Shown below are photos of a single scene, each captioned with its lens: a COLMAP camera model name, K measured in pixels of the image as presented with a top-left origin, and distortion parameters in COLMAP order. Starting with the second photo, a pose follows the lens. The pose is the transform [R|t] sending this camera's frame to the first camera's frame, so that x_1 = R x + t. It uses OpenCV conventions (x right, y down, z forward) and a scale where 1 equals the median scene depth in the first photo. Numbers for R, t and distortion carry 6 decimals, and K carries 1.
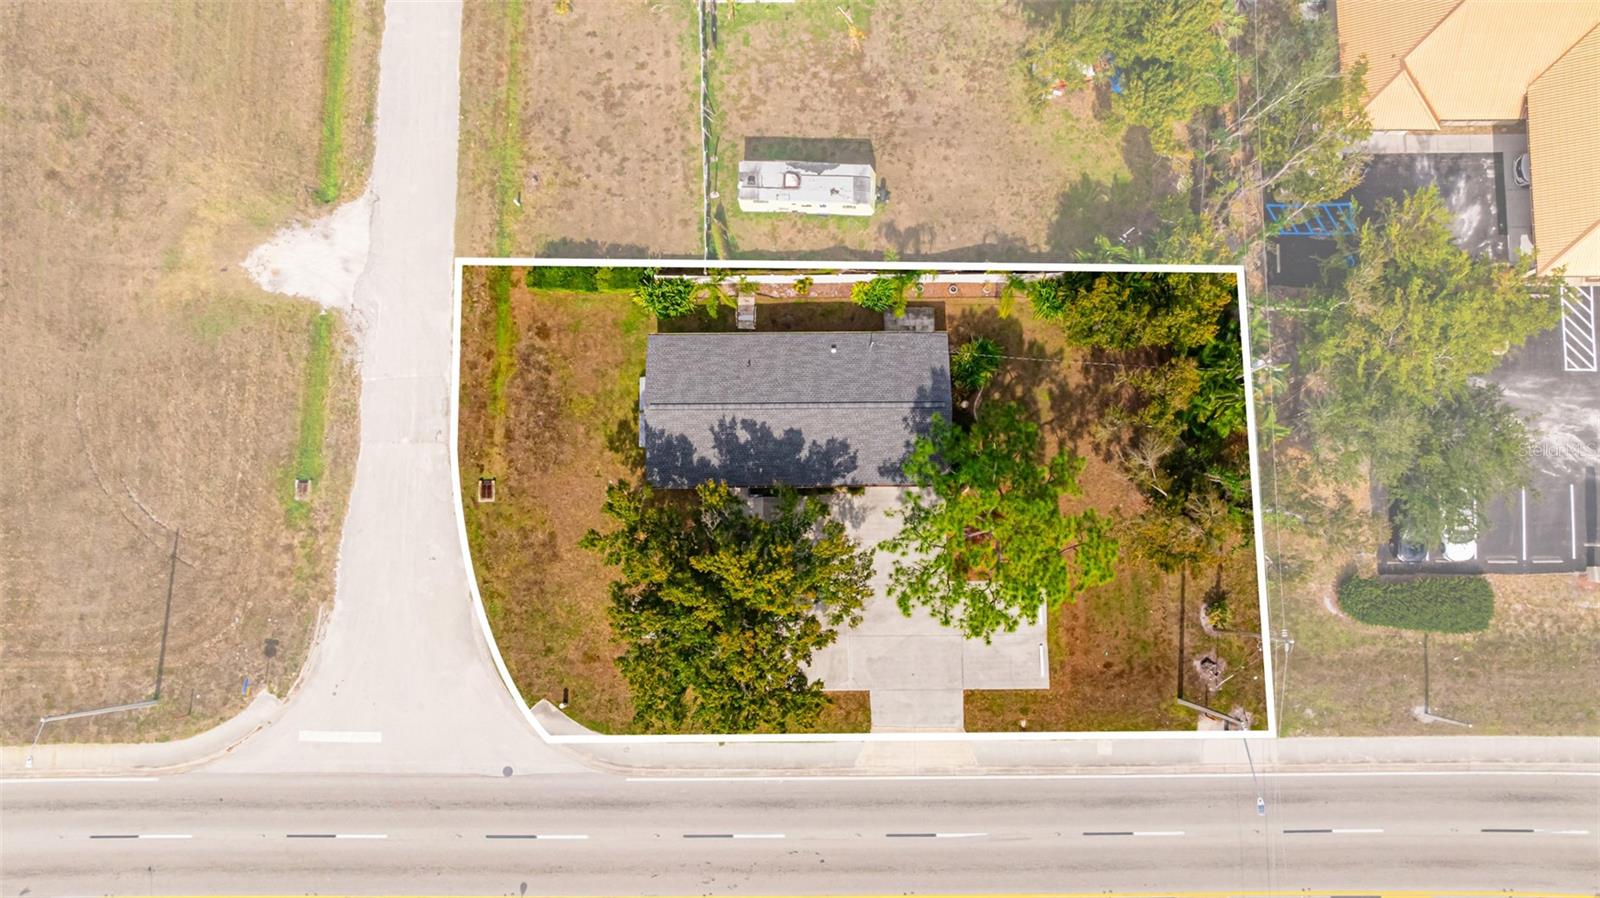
lens RADIAL K [[1119.5, 0, 800.0], [0, 1119.5, 449.0], [0, 0, 1]] dist [-0.002270, 0.003936]
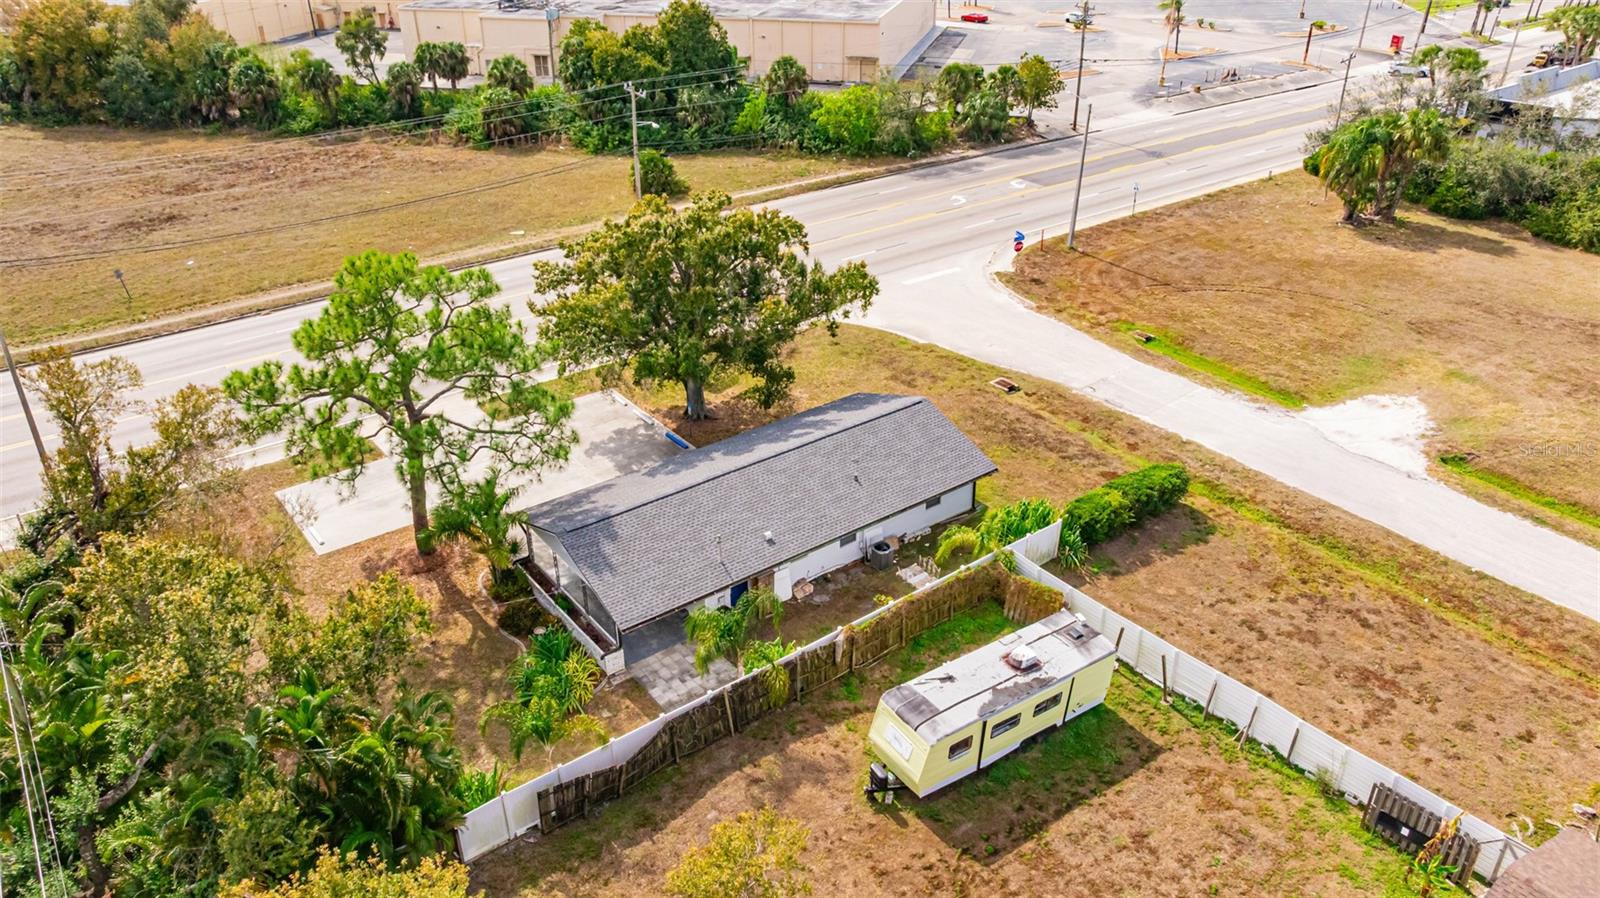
lens RADIAL K [[1119.5, 0, 800.0], [0, 1119.5, 449.0], [0, 0, 1]] dist [-0.002270, 0.003936]
pose [[-0.799029, 0.298797, -0.521799, 0.313452], [-0.598084, -0.305407, 0.740960, -0.523681], [0.062035, 0.904128, 0.422735, 0.662175]]
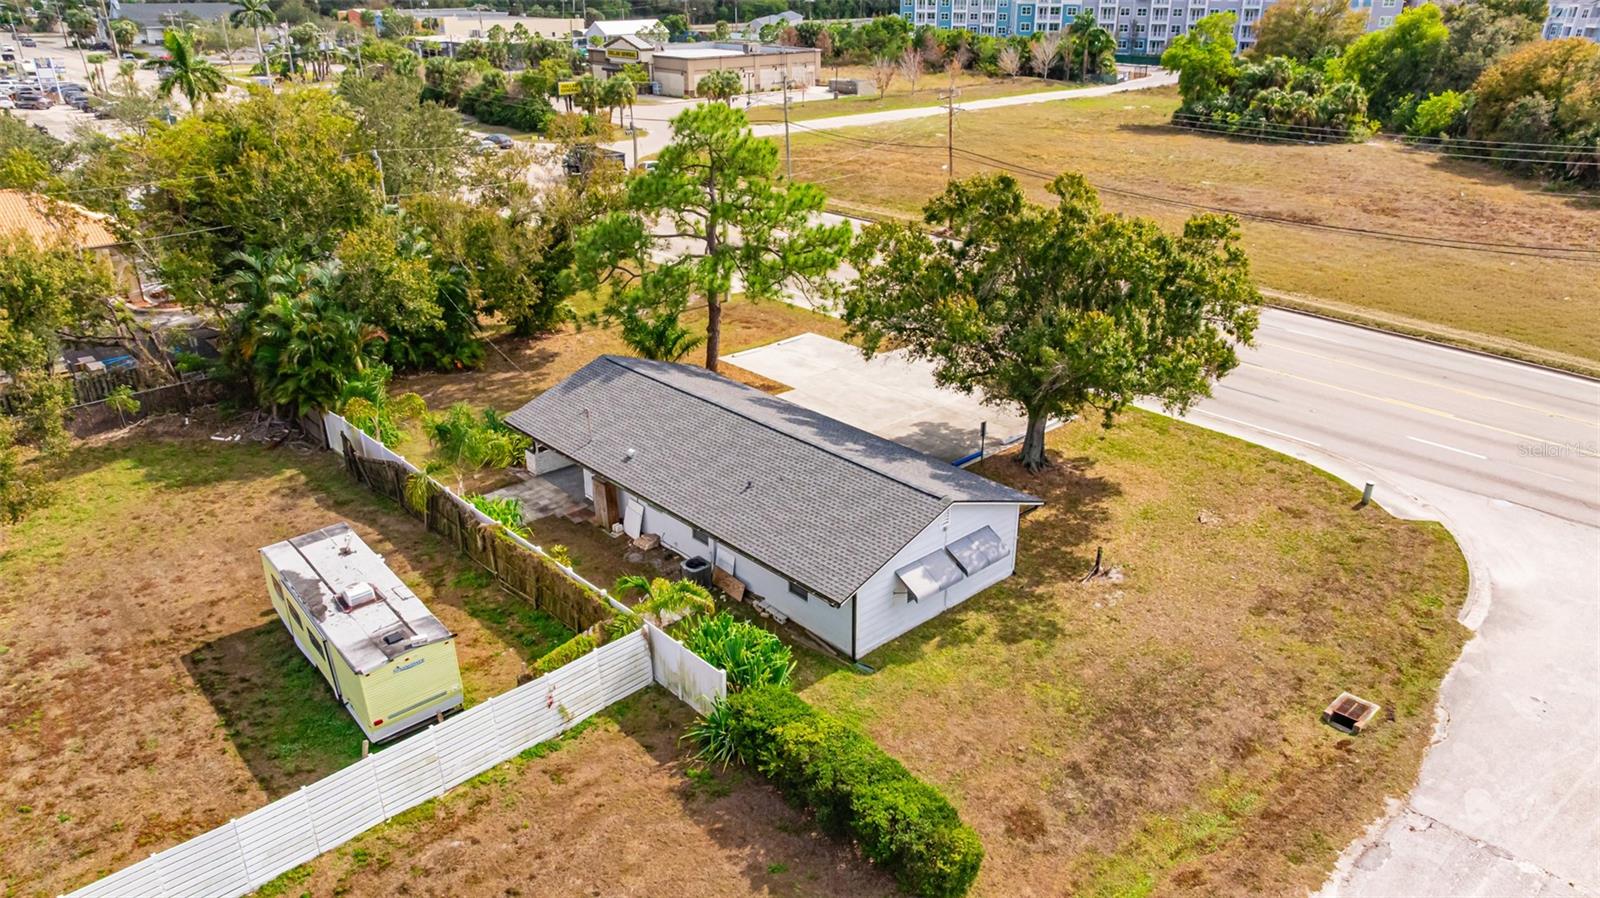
lens RADIAL K [[1119.5, 0, 800.0], [0, 1119.5, 449.0], [0, 0, 1]] dist [-0.002270, 0.003936]
pose [[-0.674938, -0.284606, 0.680777, -0.396979], [0.735529, -0.186002, 0.651460, -0.377683], [-0.058784, 0.940427, 0.334876, 0.767416]]
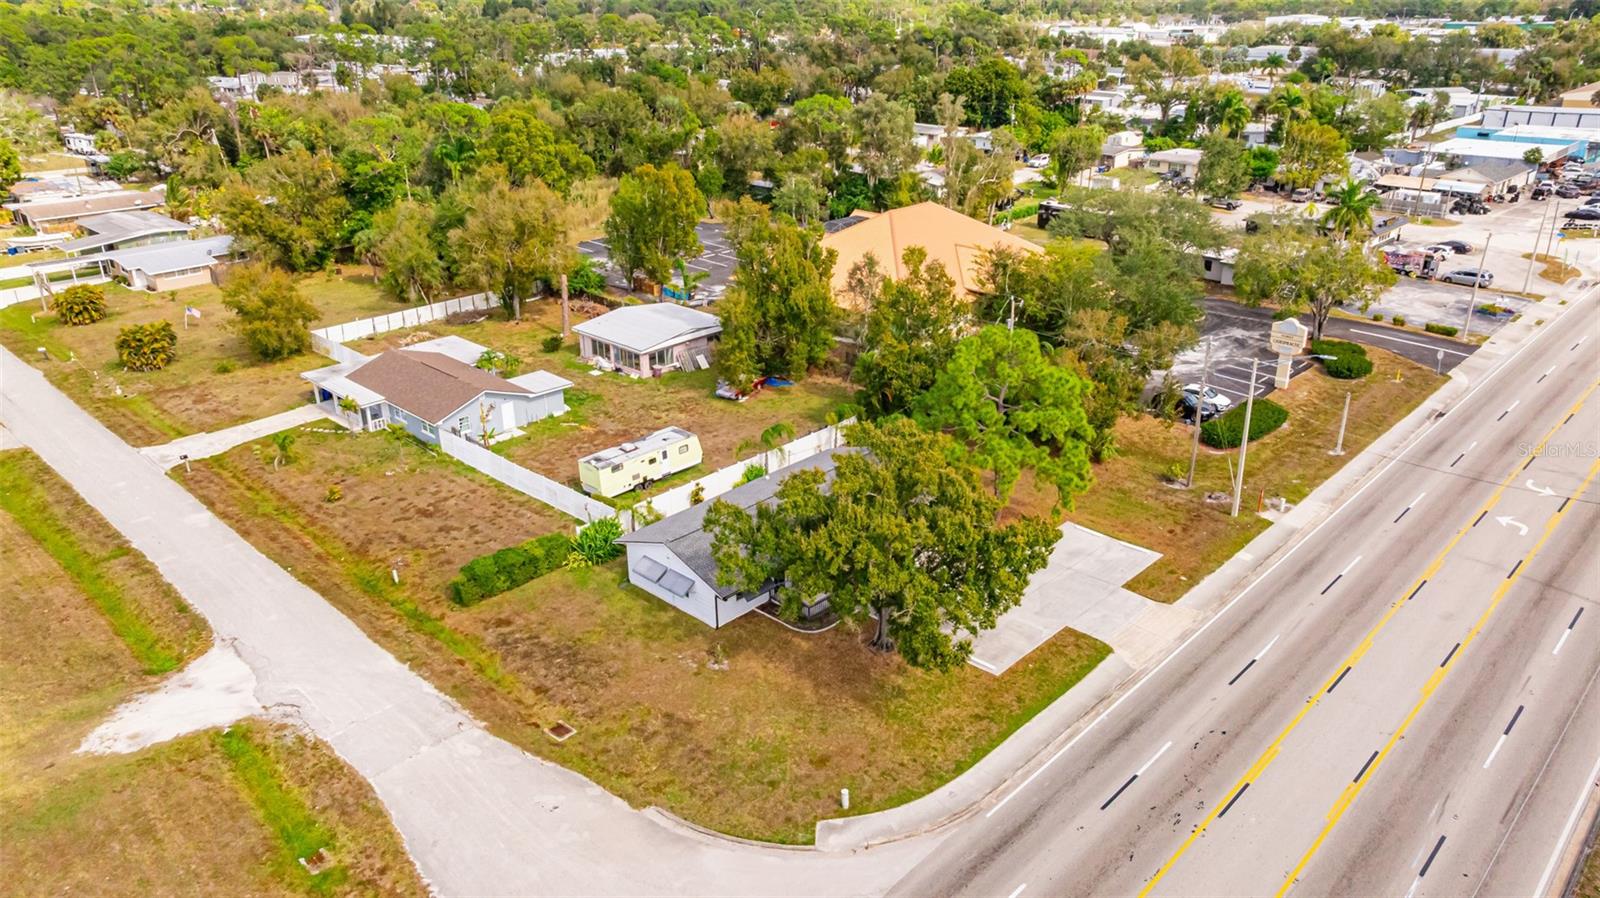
lens RADIAL K [[1119.5, 0, 800.0], [0, 1119.5, 449.0], [0, 0, 1]] dist [-0.002270, 0.003936]
pose [[0.697487, -0.276406, 0.661145, -0.601792], [0.712183, 0.369630, -0.596799, 0.518626], [-0.079420, 0.887115, 0.454664, 0.476611]]
